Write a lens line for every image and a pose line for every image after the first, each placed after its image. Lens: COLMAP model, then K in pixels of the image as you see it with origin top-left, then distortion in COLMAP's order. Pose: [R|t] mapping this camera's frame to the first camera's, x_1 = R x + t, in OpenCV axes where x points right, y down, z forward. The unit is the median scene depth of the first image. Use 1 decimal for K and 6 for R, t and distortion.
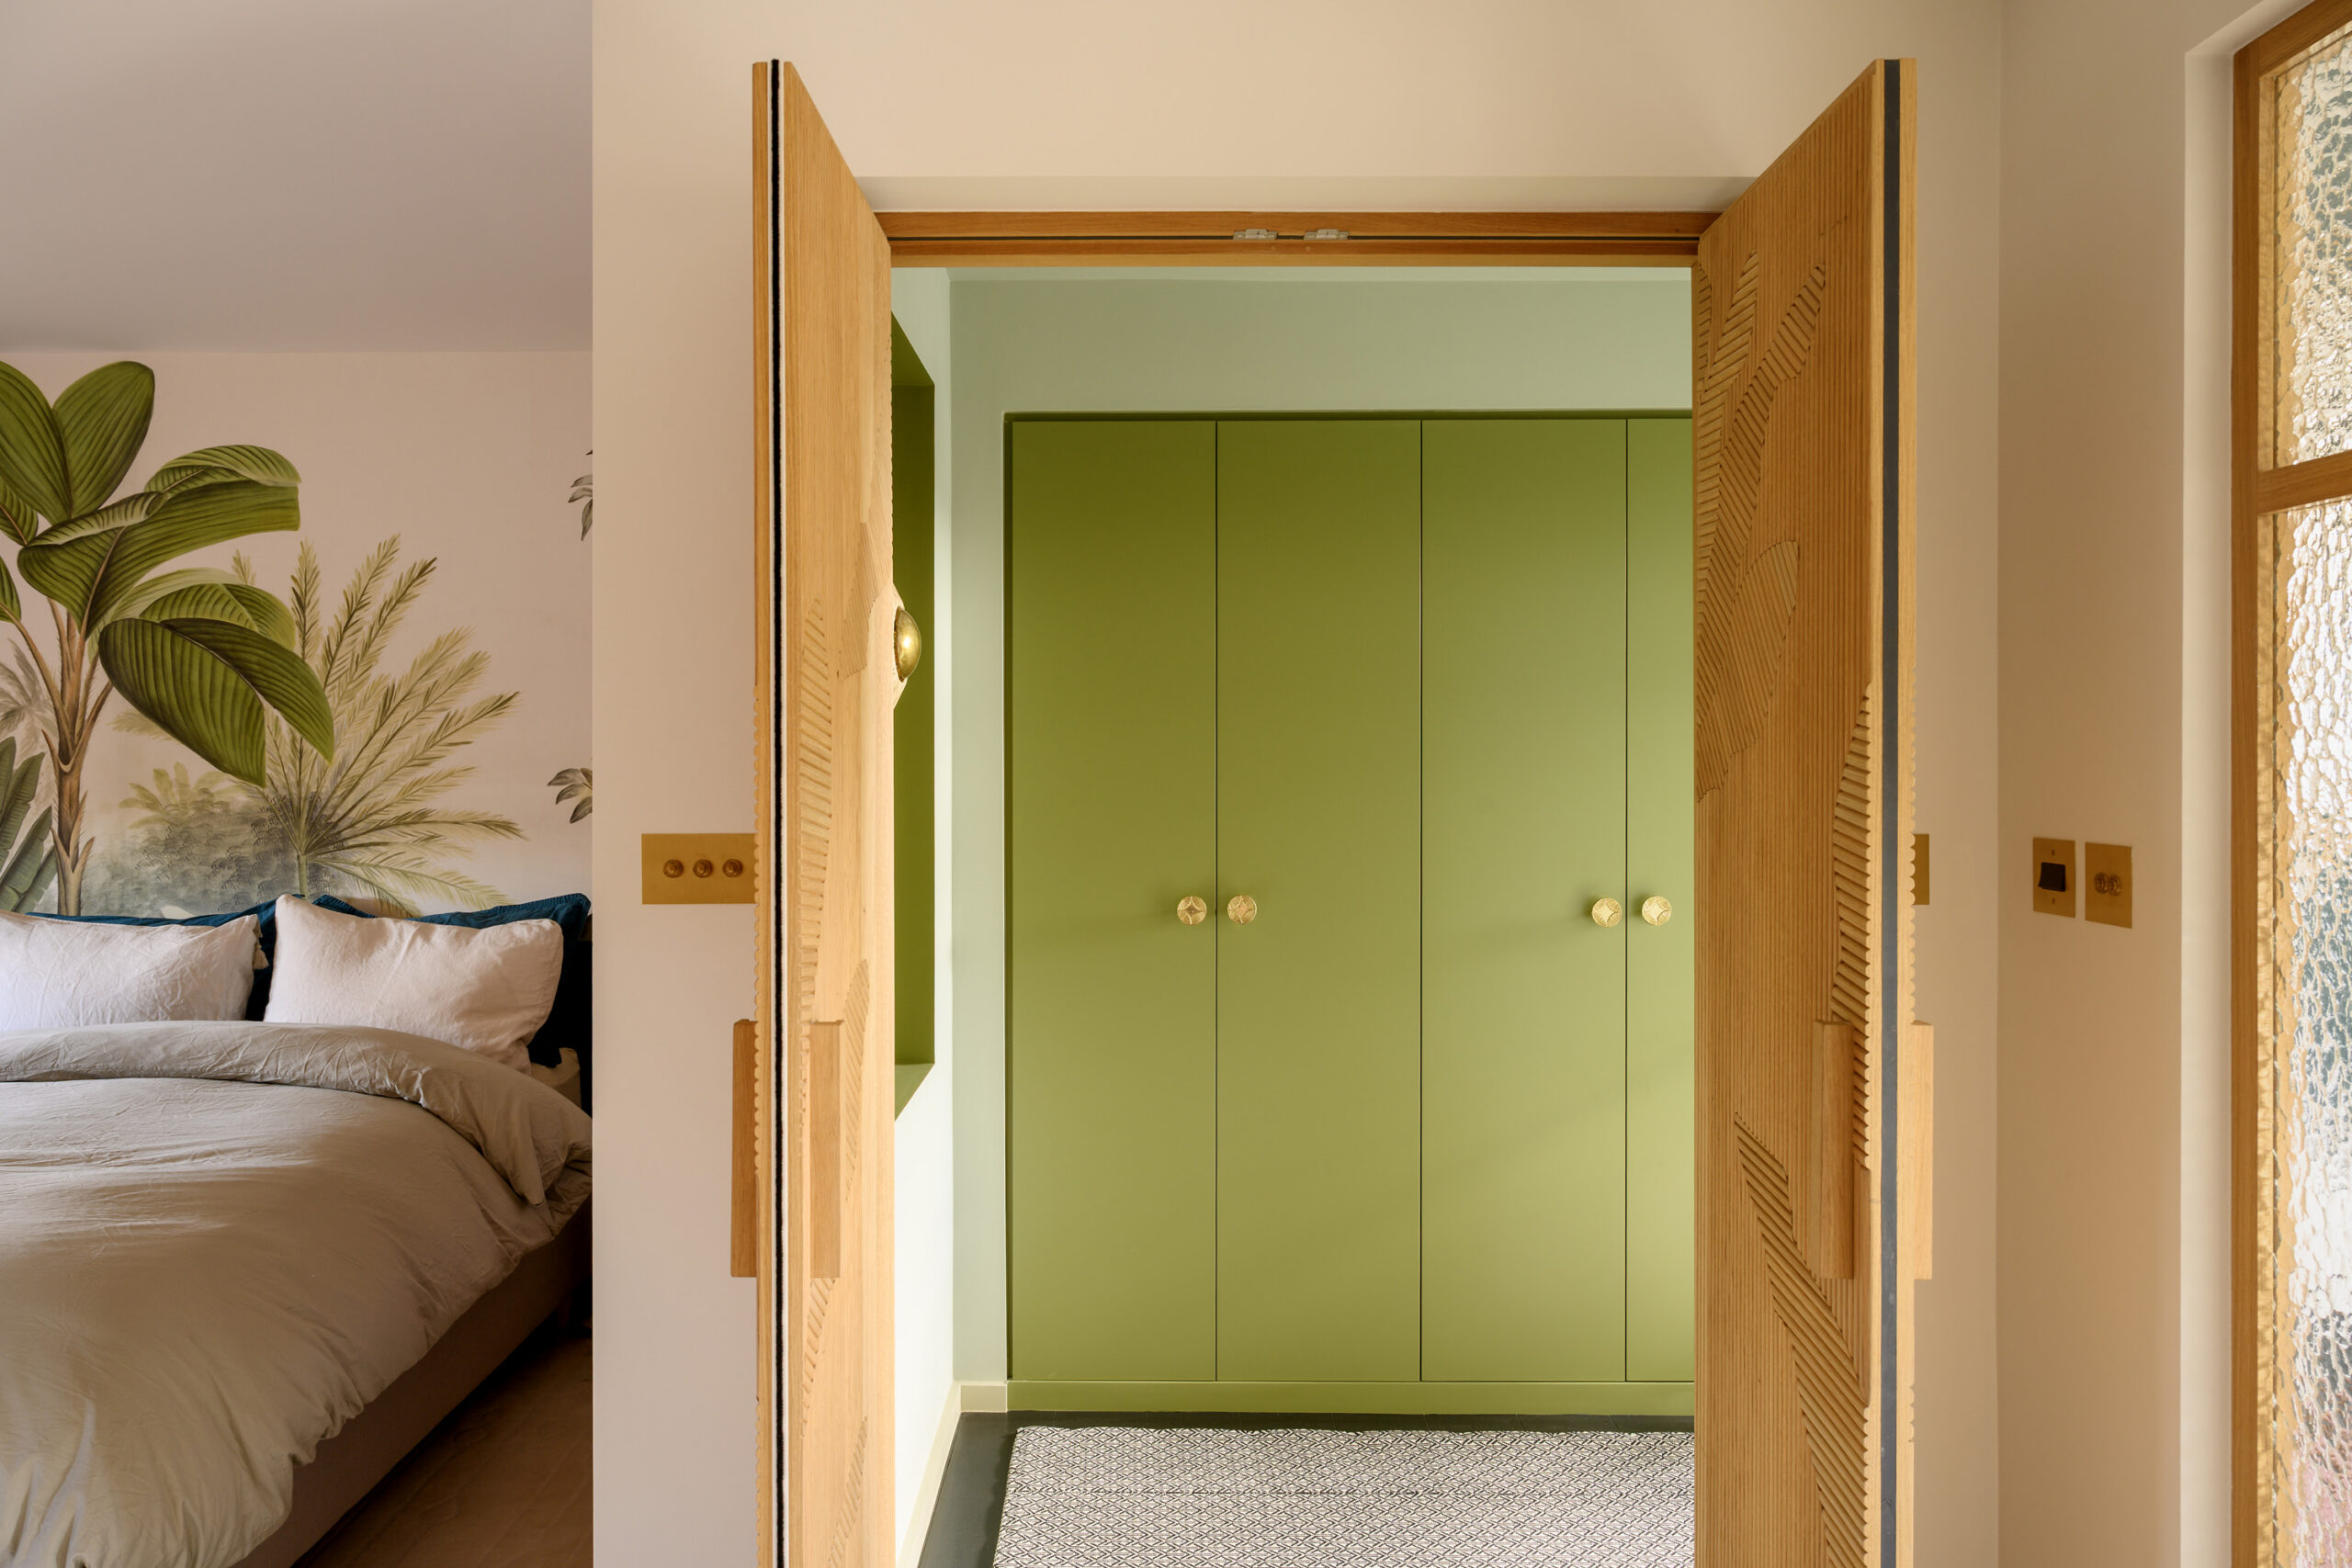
lens RADIAL K [[1650.8, 0, 1175.8], [0, 1650.8, 761.9], [0, 0, 1]] dist [-0.007285, 0.000417]
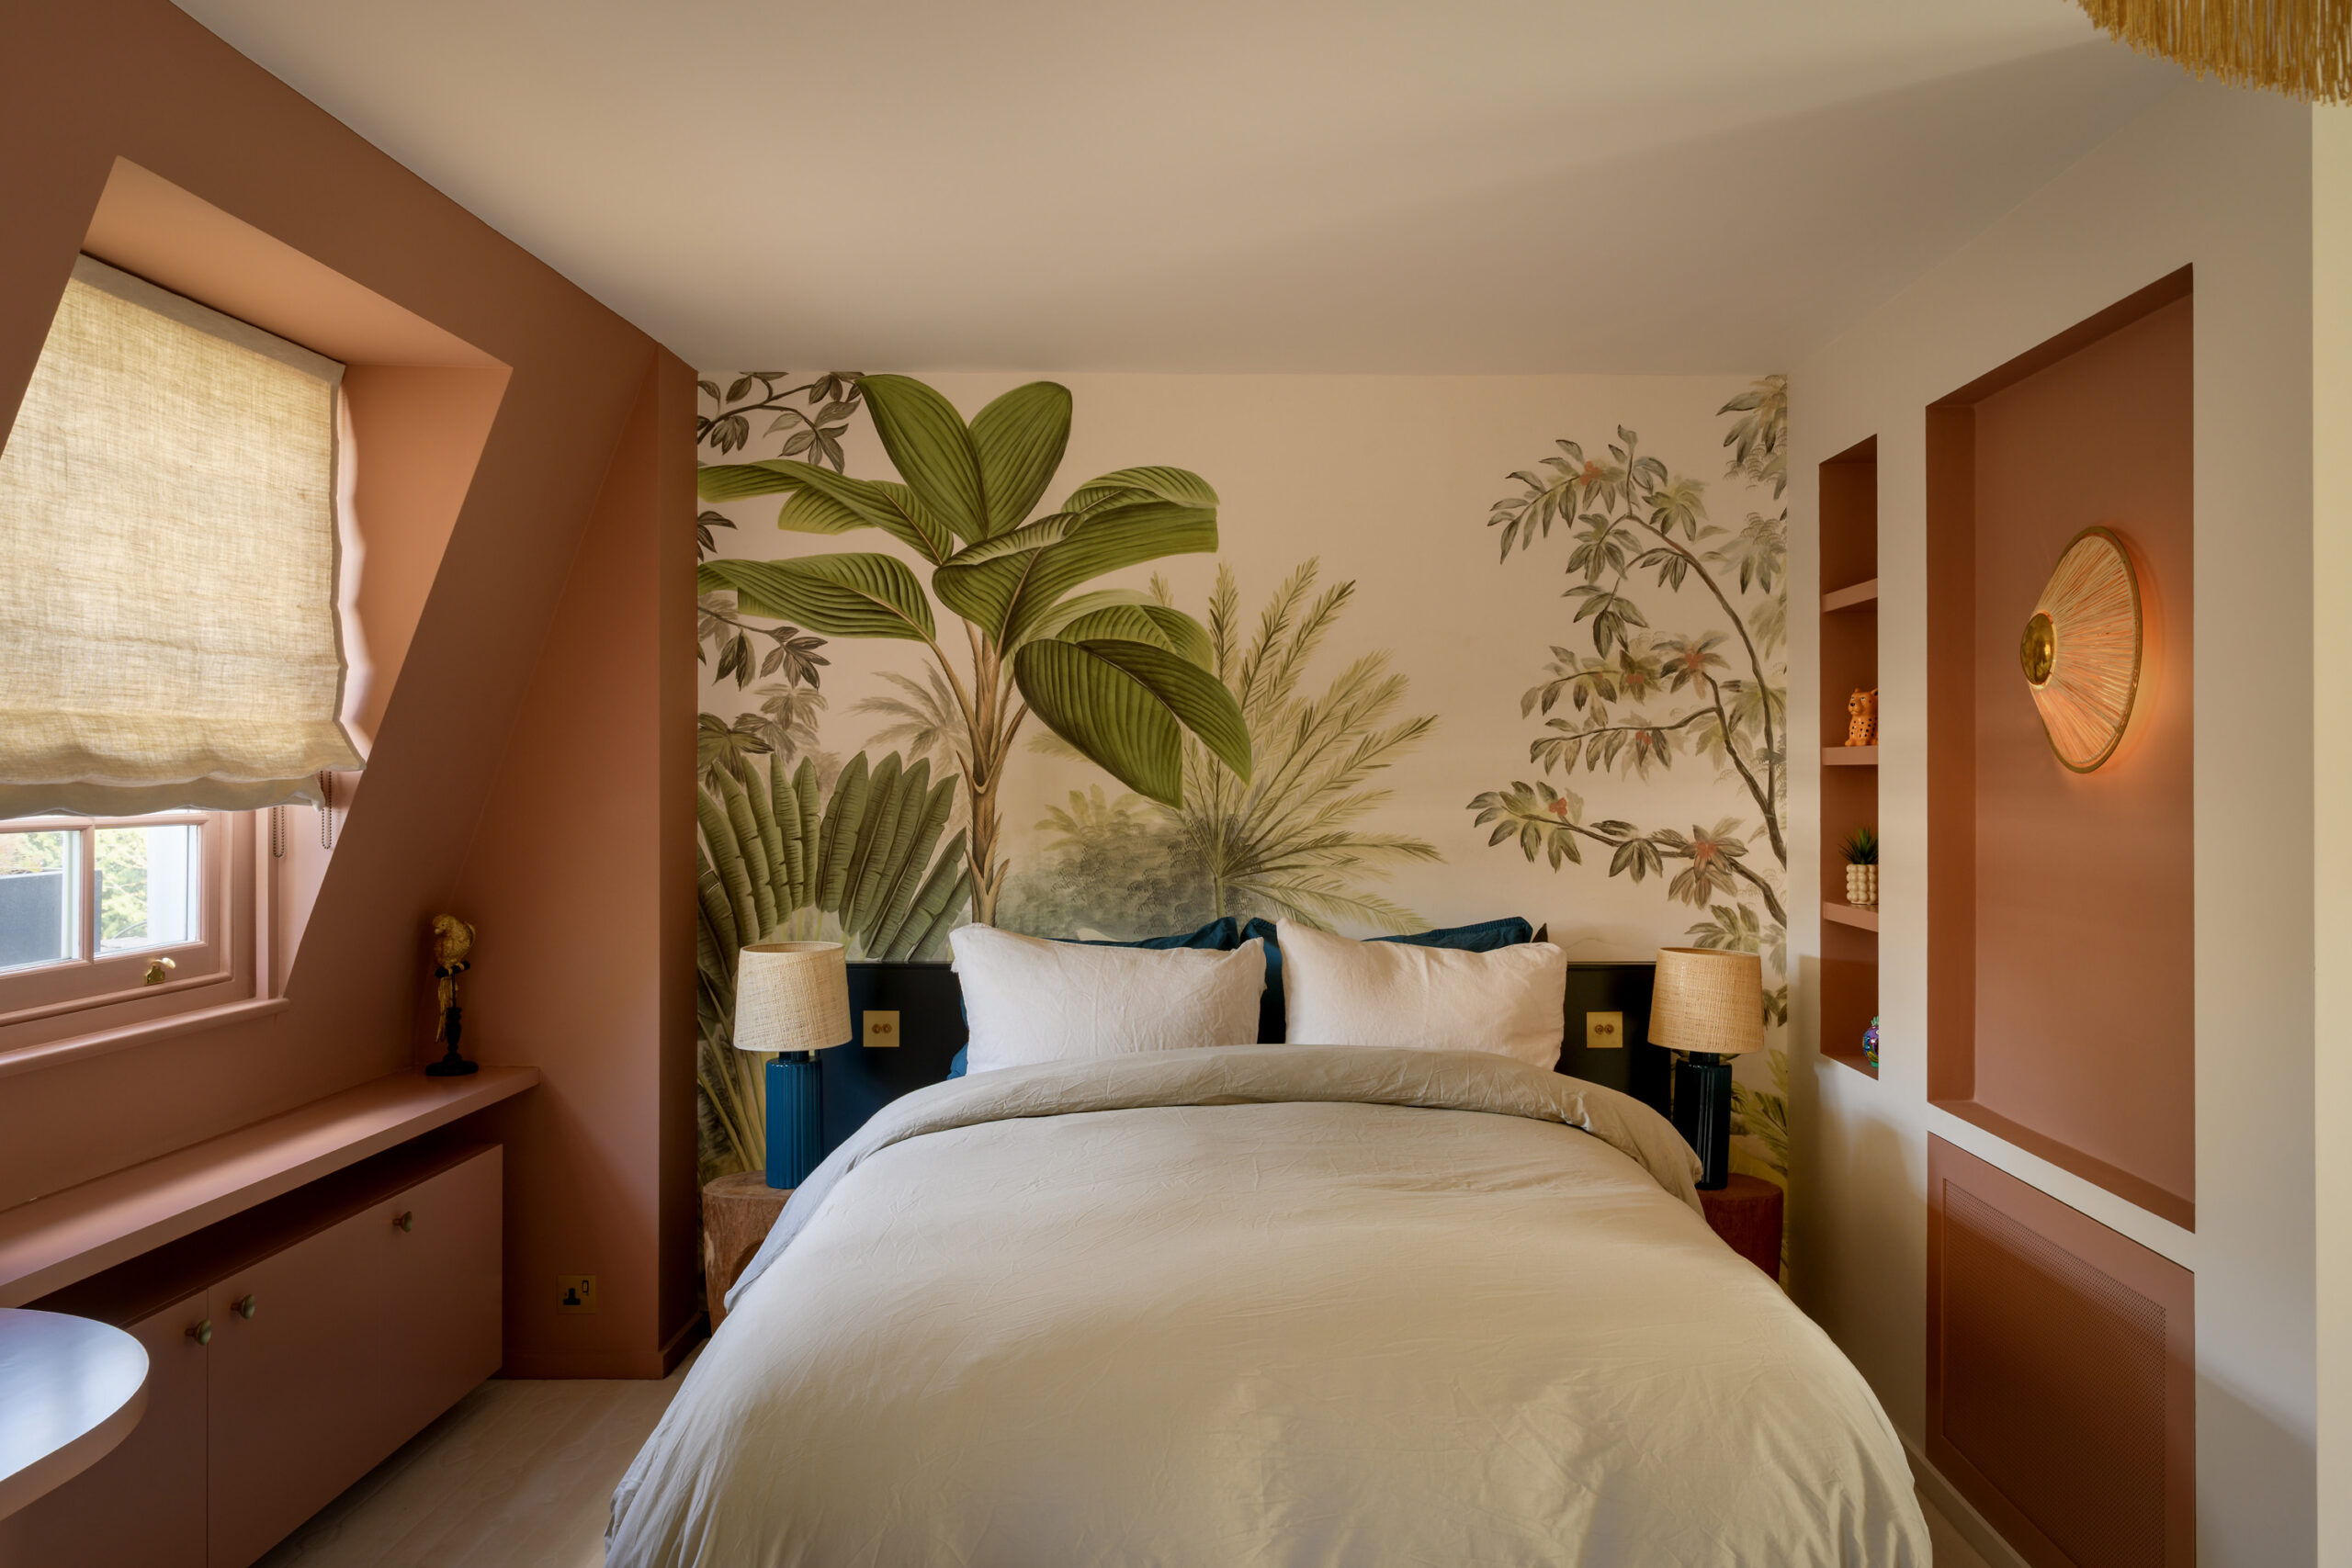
lens RADIAL K [[1650.8, 0, 1184.4], [0, 1650.8, 770.6], [0, 0, 1]] dist [-0.007285, 0.000417]
pose [[0.999916, 0.003964, 0.012332, -0.563792], [-0.003851, 0.999950, -0.009235, 0.001068], [-0.012368, 0.009187, 0.999881, 0.001643]]
